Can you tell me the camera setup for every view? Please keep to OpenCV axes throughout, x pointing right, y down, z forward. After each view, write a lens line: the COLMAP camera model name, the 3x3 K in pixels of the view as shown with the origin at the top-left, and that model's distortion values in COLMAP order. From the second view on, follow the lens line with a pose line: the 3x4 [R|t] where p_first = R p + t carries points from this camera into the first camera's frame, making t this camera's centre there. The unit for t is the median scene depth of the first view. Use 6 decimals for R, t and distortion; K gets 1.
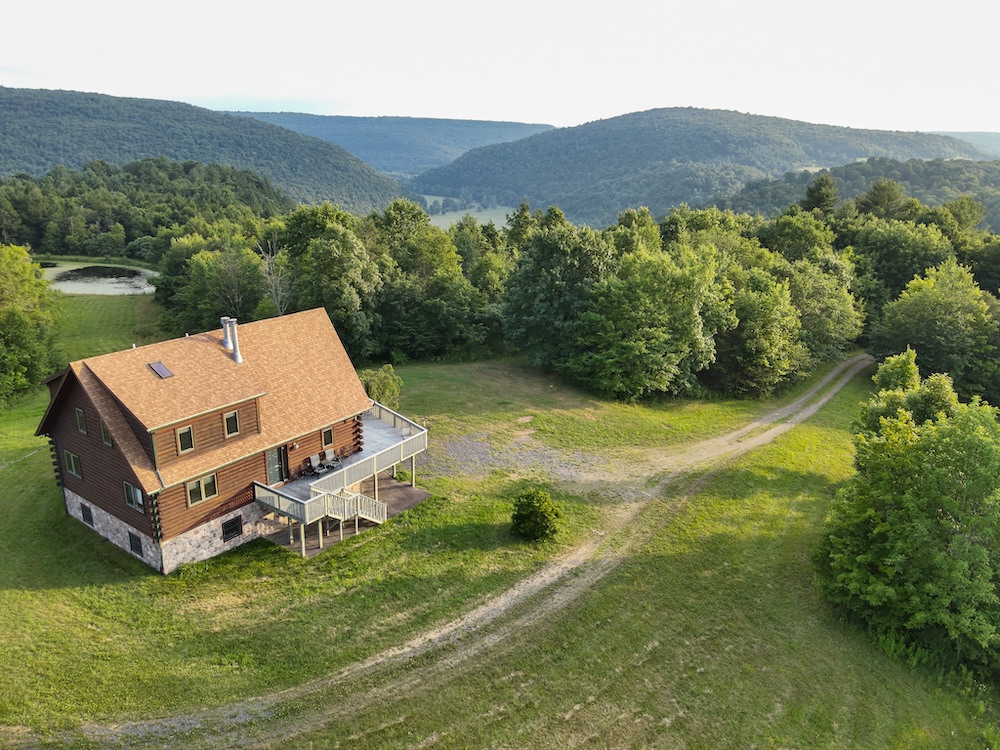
lens RADIAL K [[725.6, 0, 500.0], [0, 725.6, 375.0], [0, 0, 1]] dist [0.090493, -0.189001]
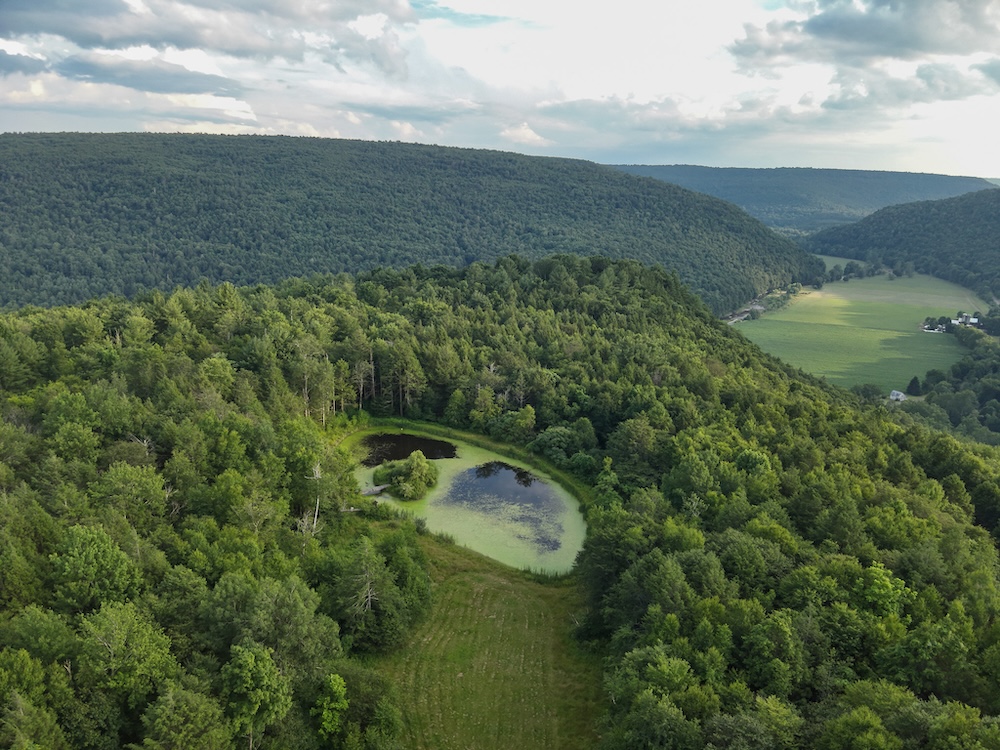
lens RADIAL K [[725.6, 0, 500.0], [0, 725.6, 375.0], [0, 0, 1]] dist [0.090493, -0.189001]
pose [[0.879920, 0.118822, -0.460024, -0.179483], [-0.144940, 0.989202, -0.021731, -0.215705], [0.452475, 0.085798, 0.887640, 0.260563]]
